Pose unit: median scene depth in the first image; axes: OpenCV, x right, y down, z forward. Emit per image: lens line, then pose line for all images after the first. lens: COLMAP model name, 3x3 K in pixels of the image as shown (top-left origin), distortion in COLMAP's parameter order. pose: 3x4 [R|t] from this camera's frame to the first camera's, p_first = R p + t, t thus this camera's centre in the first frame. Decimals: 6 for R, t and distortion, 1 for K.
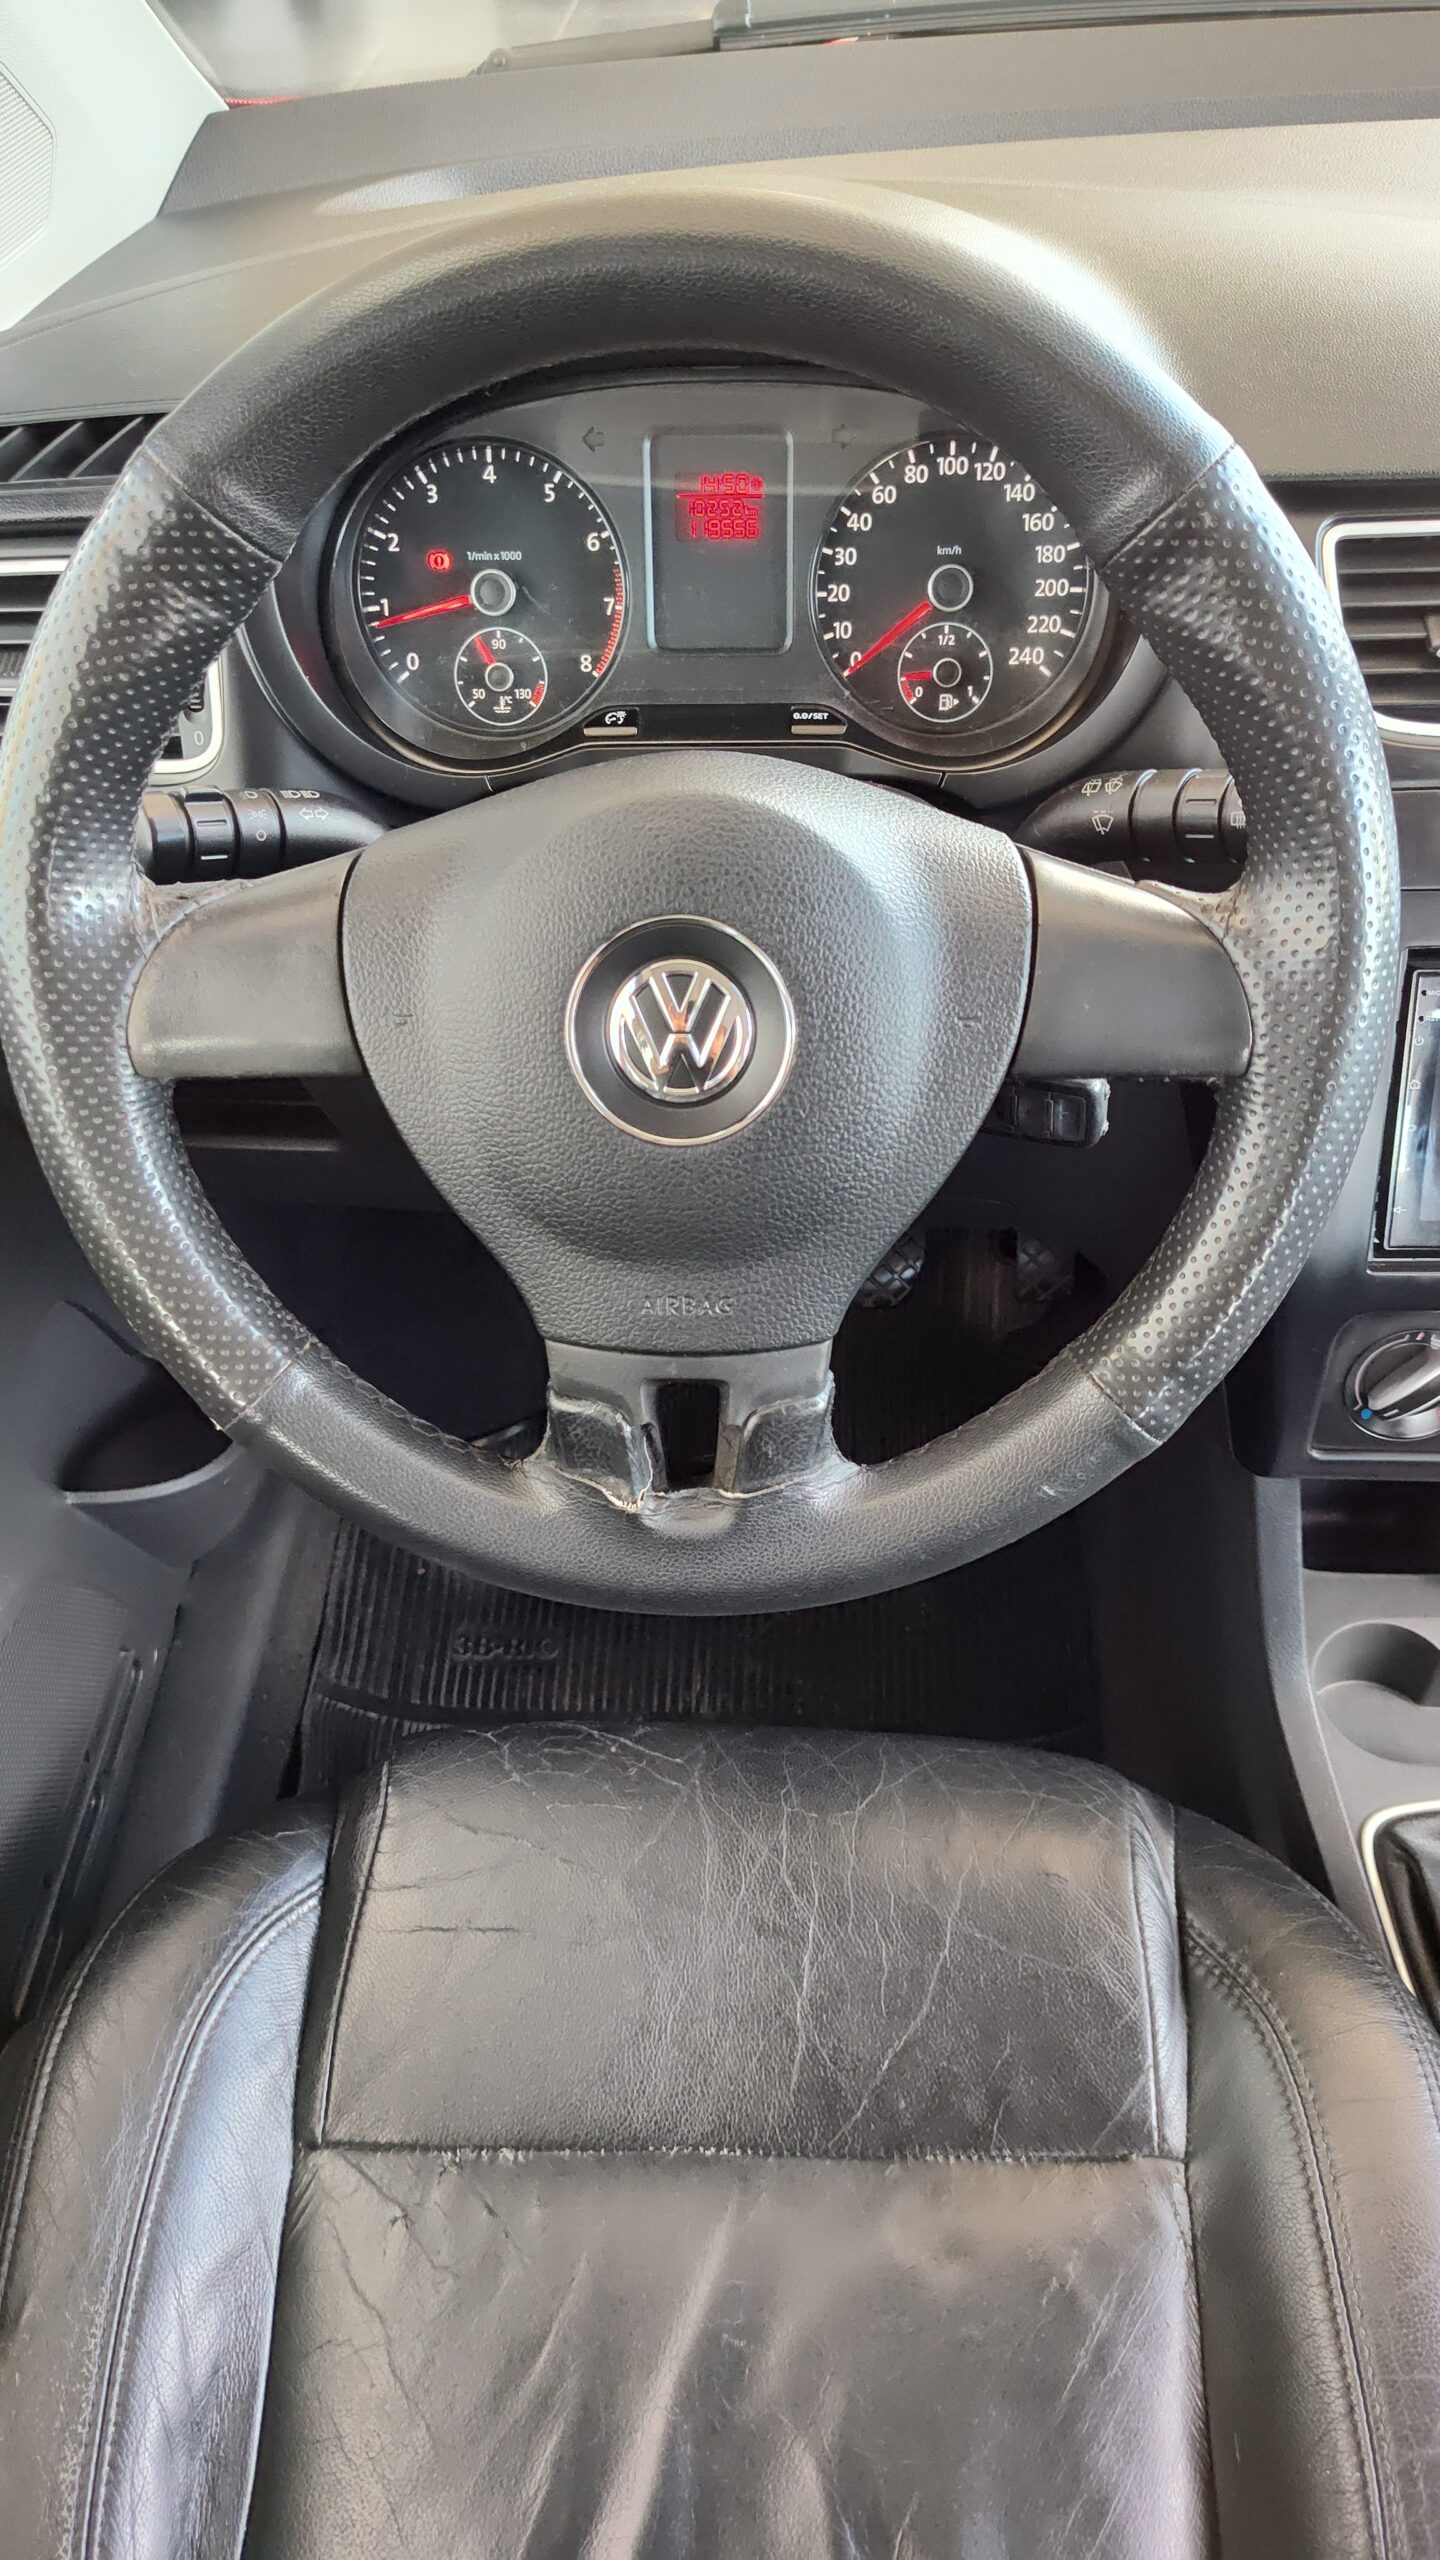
lens RADIAL K [[1763.8, 0, 717.8], [0, 1763.8, 1267.2], [0, 0, 1]] dist [0.030310, 0.001830]
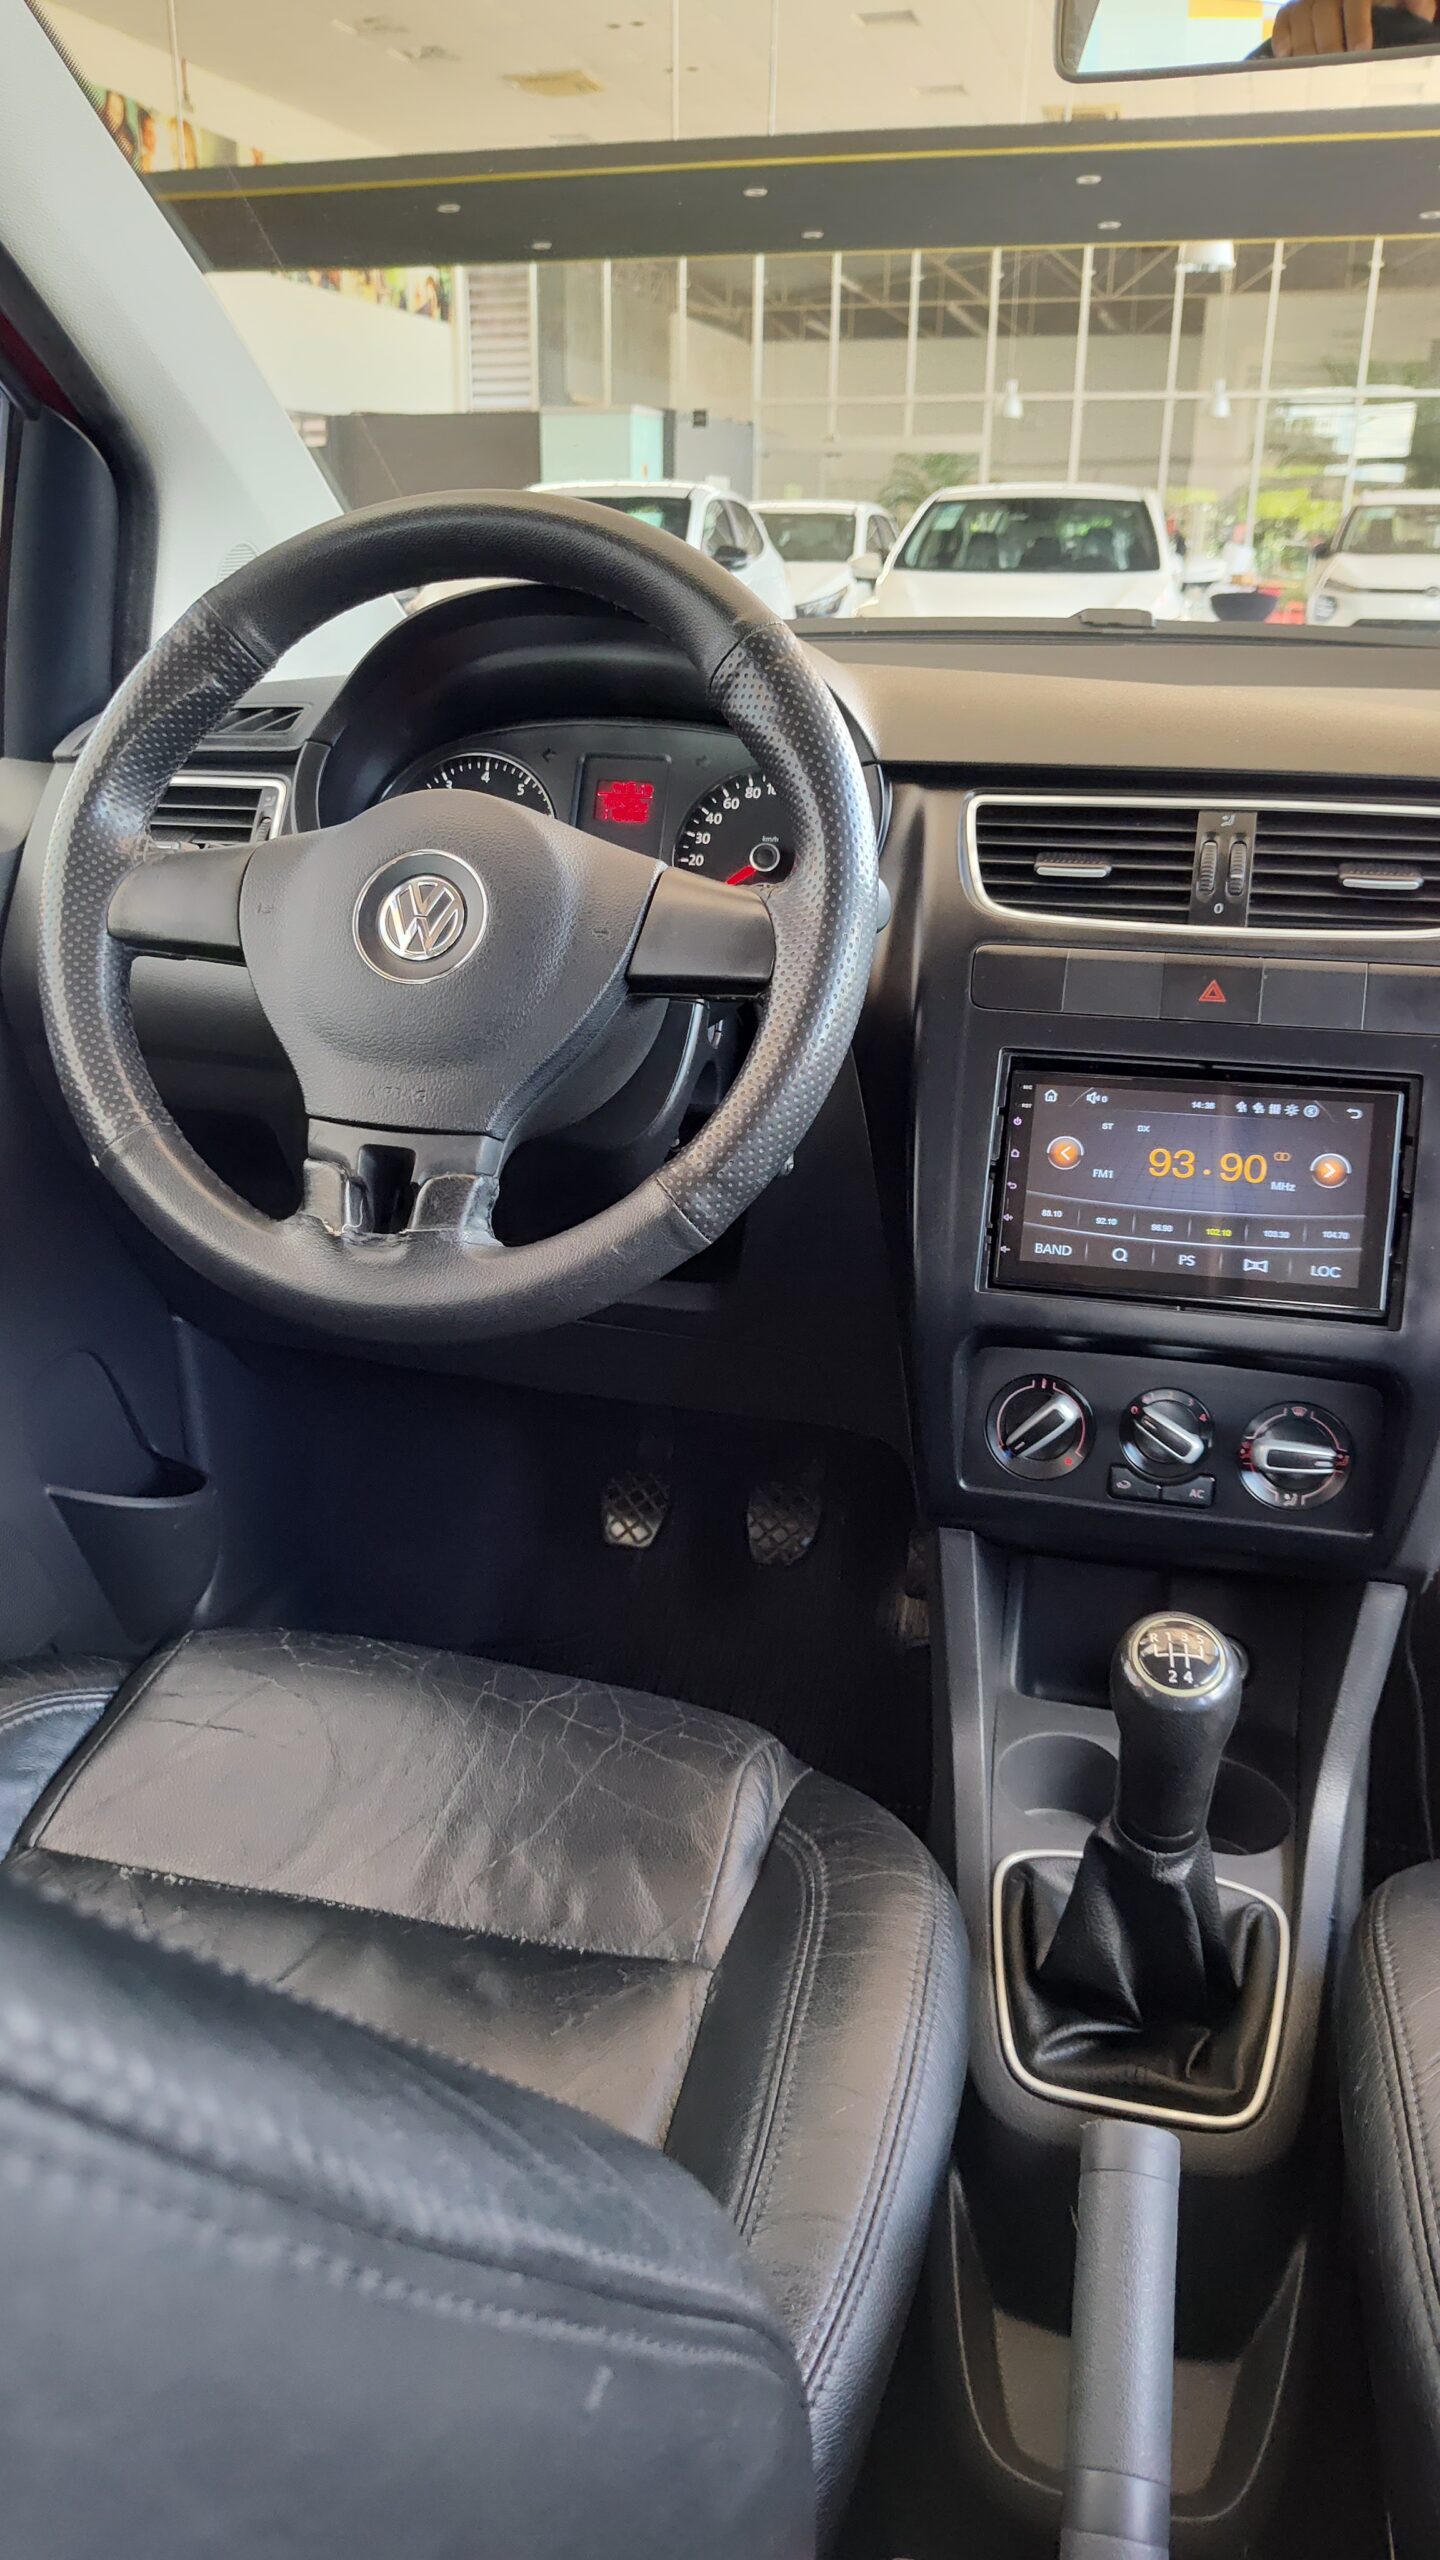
lens RADIAL K [[1763.8, 0, 717.8], [0, 1763.8, 1267.2], [0, 0, 1]] dist [0.030310, 0.001830]
pose [[0.979539, 0.117766, -0.163199, 0.379419], [-0.172814, 0.907784, -0.382183, 0.506030], [0.103141, 0.402566, 0.909562, -0.212613]]
